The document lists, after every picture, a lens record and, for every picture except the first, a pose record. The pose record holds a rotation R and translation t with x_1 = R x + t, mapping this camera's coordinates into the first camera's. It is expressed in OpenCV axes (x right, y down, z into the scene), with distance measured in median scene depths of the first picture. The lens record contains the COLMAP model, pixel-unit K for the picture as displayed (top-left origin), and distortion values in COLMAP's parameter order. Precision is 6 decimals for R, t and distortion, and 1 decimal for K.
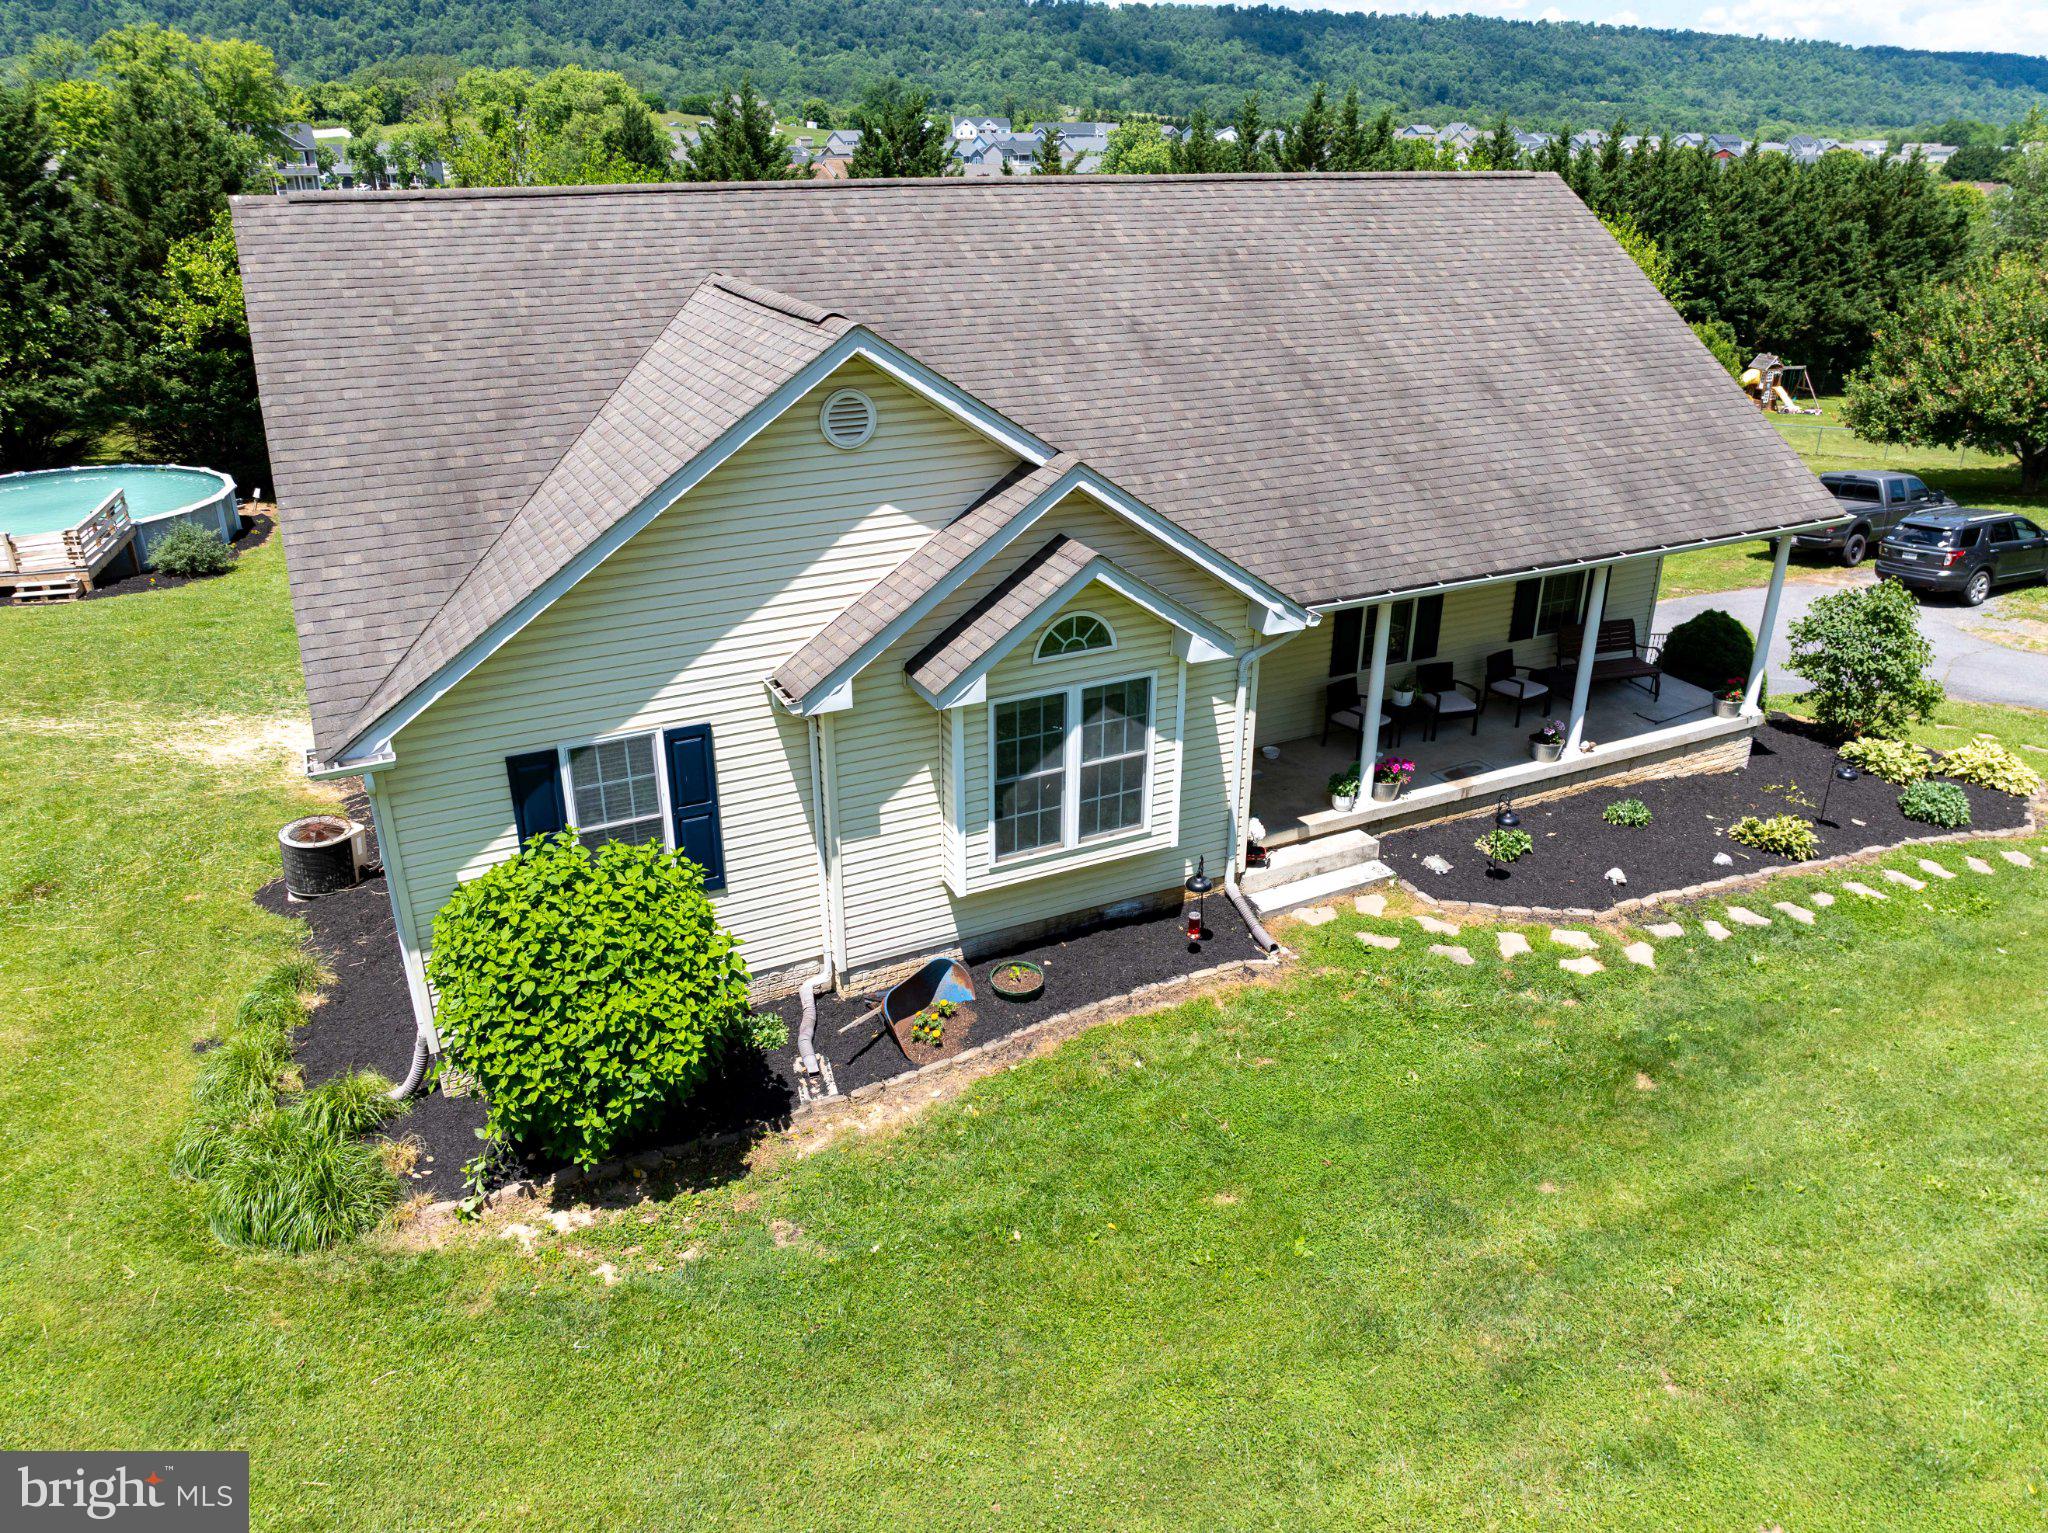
lens RADIAL K [[1445.9, 0, 1019.5], [0, 1445.9, 771.0], [0, 0, 1]] dist [-0.054385, 0.029512]
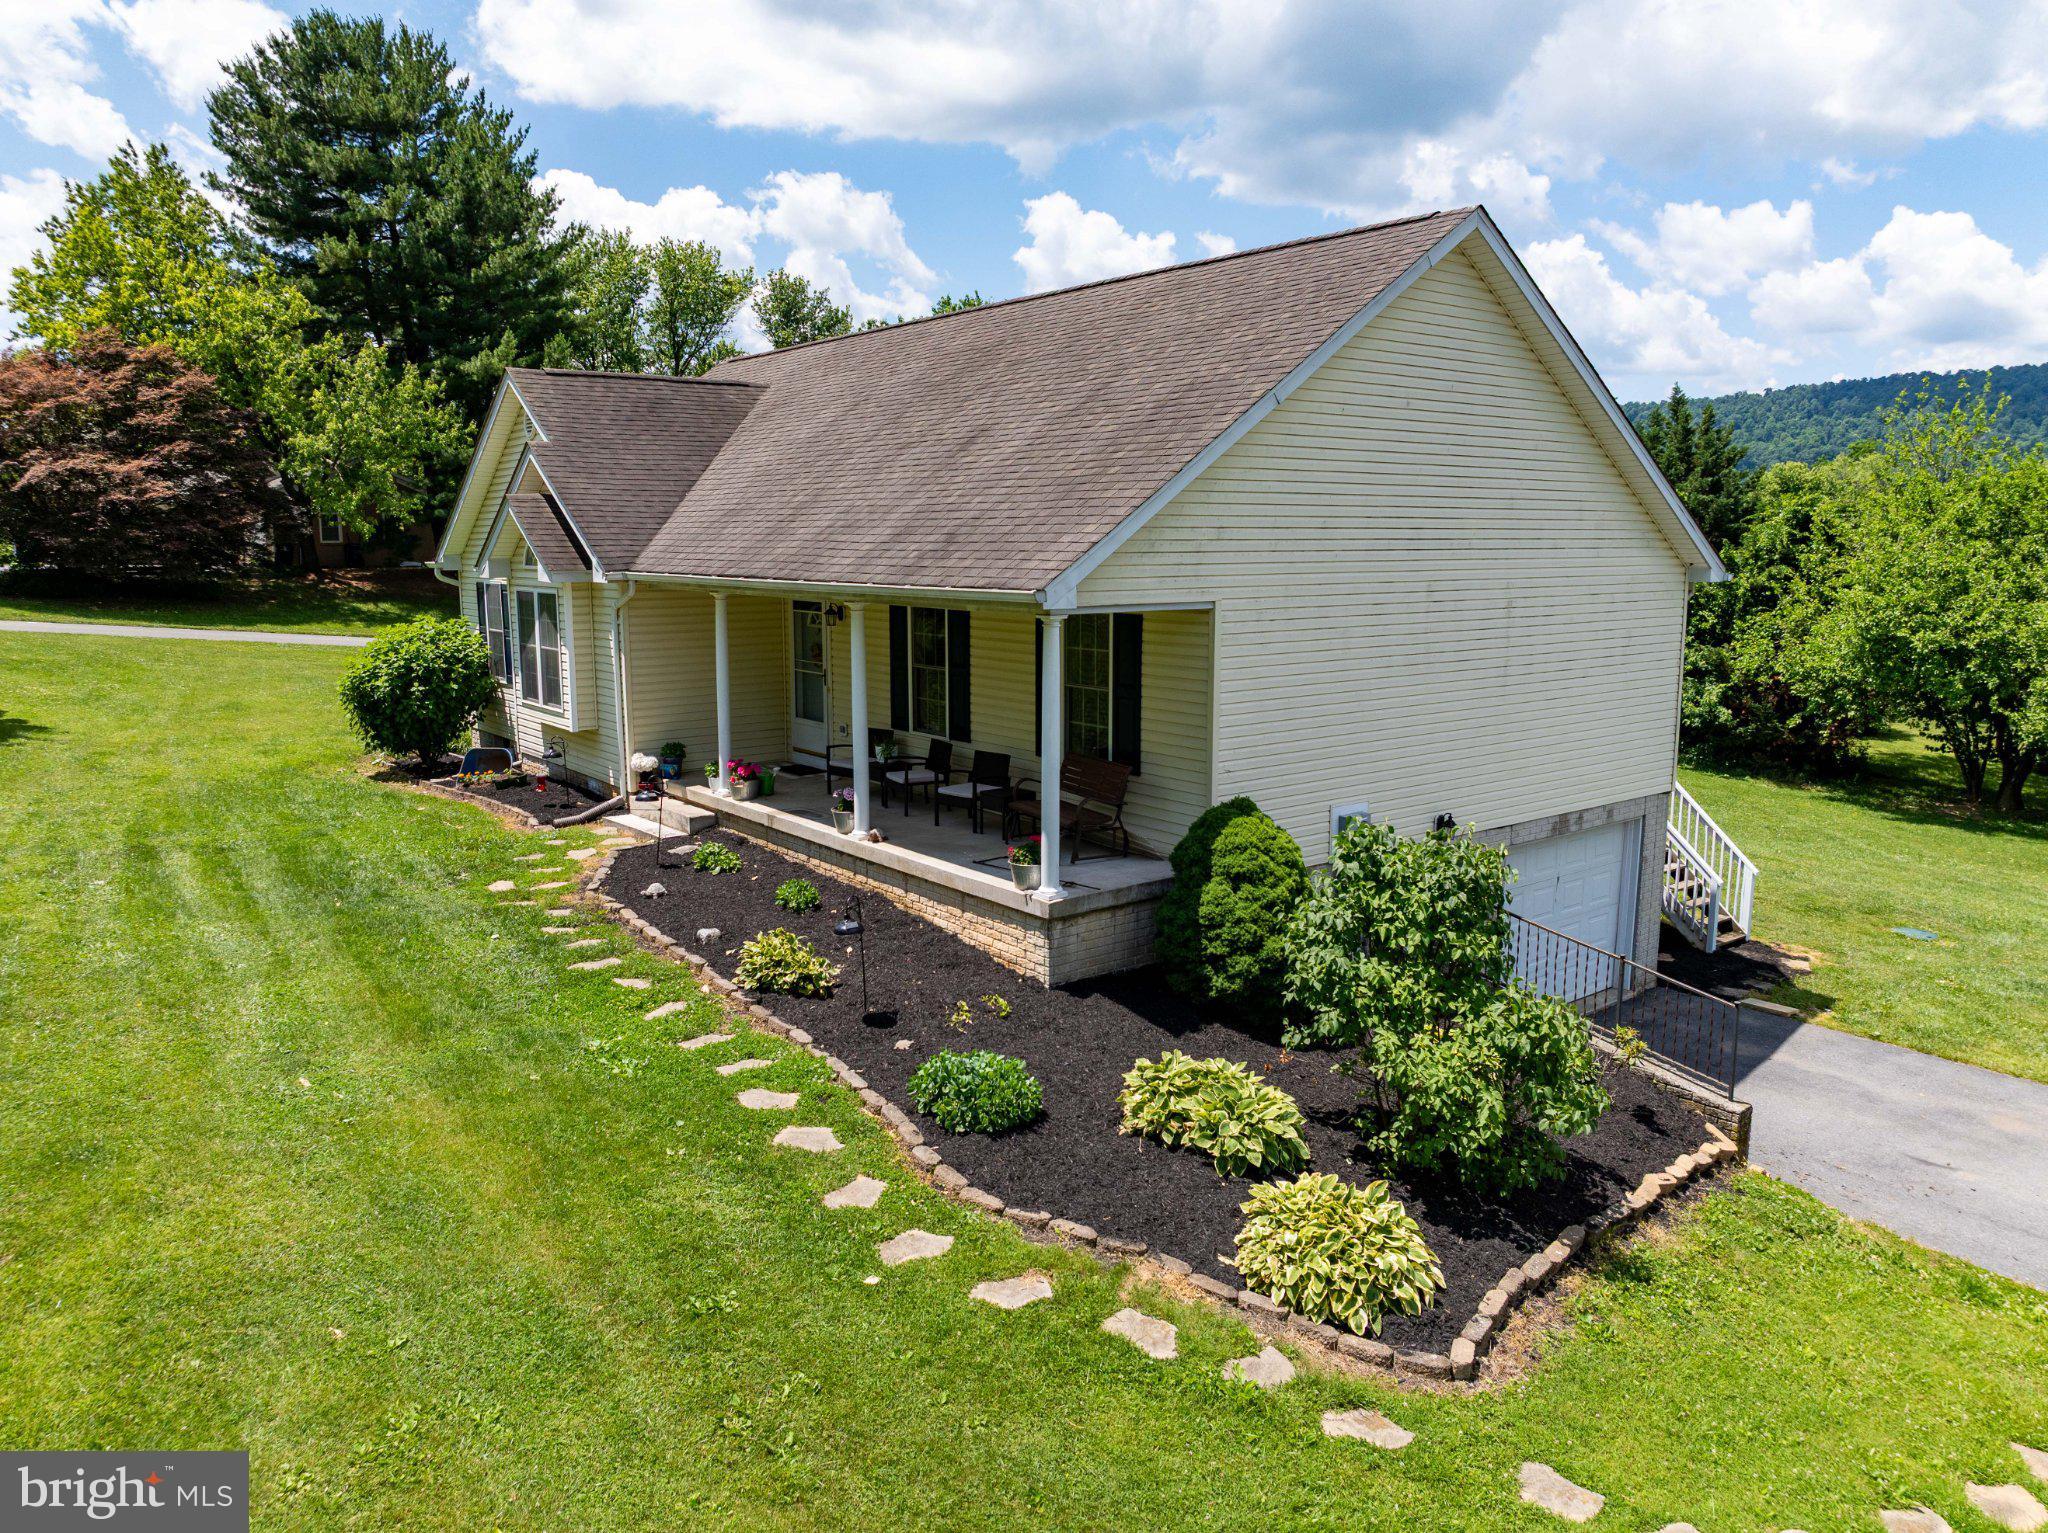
lens RADIAL K [[1445.9, 0, 1020.5], [0, 1445.9, 762.4], [0, 0, 1]] dist [-0.054385, 0.029512]
pose [[0.196969, 0.151672, -0.968607, 1.210179], [-0.402672, 0.913301, 0.061127, -0.140743], [0.893901, 0.377991, 0.240966, 0.841367]]
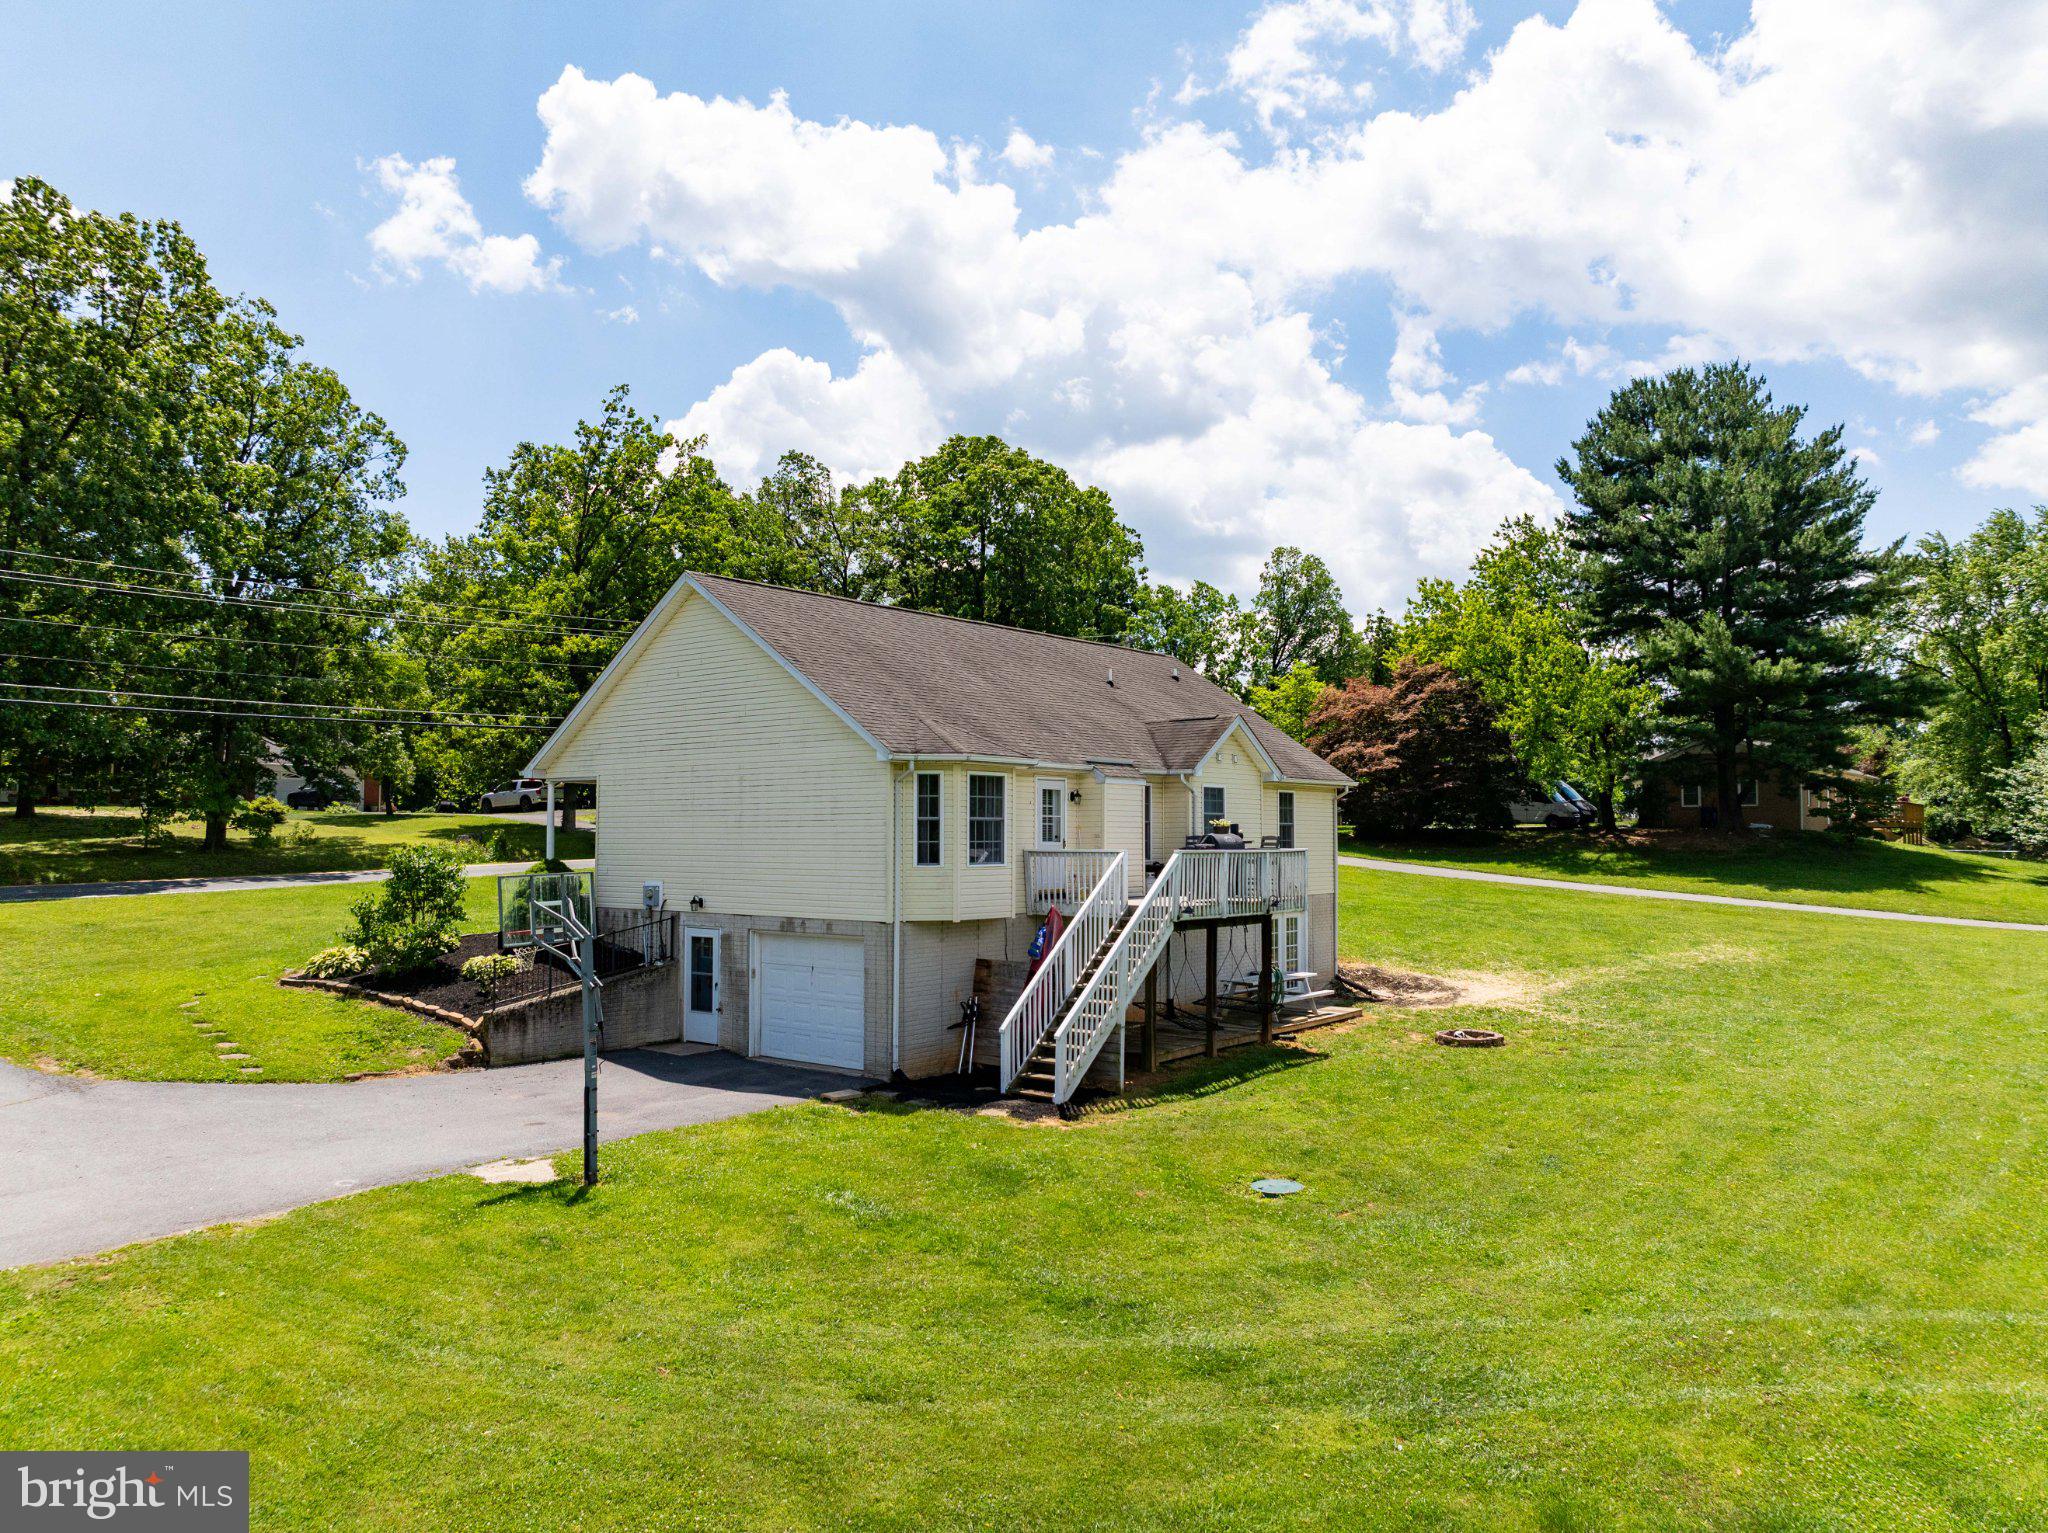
lens RADIAL K [[1445.9, 0, 1022.0], [0, 1445.9, 744.9], [0, 0, 1]] dist [-0.054385, 0.029512]
pose [[-0.910138, -0.028761, -0.413305, 0.740375], [-0.172068, 0.933723, 0.313934, -0.859527], [0.376883, 0.356840, -0.854766, 2.690629]]
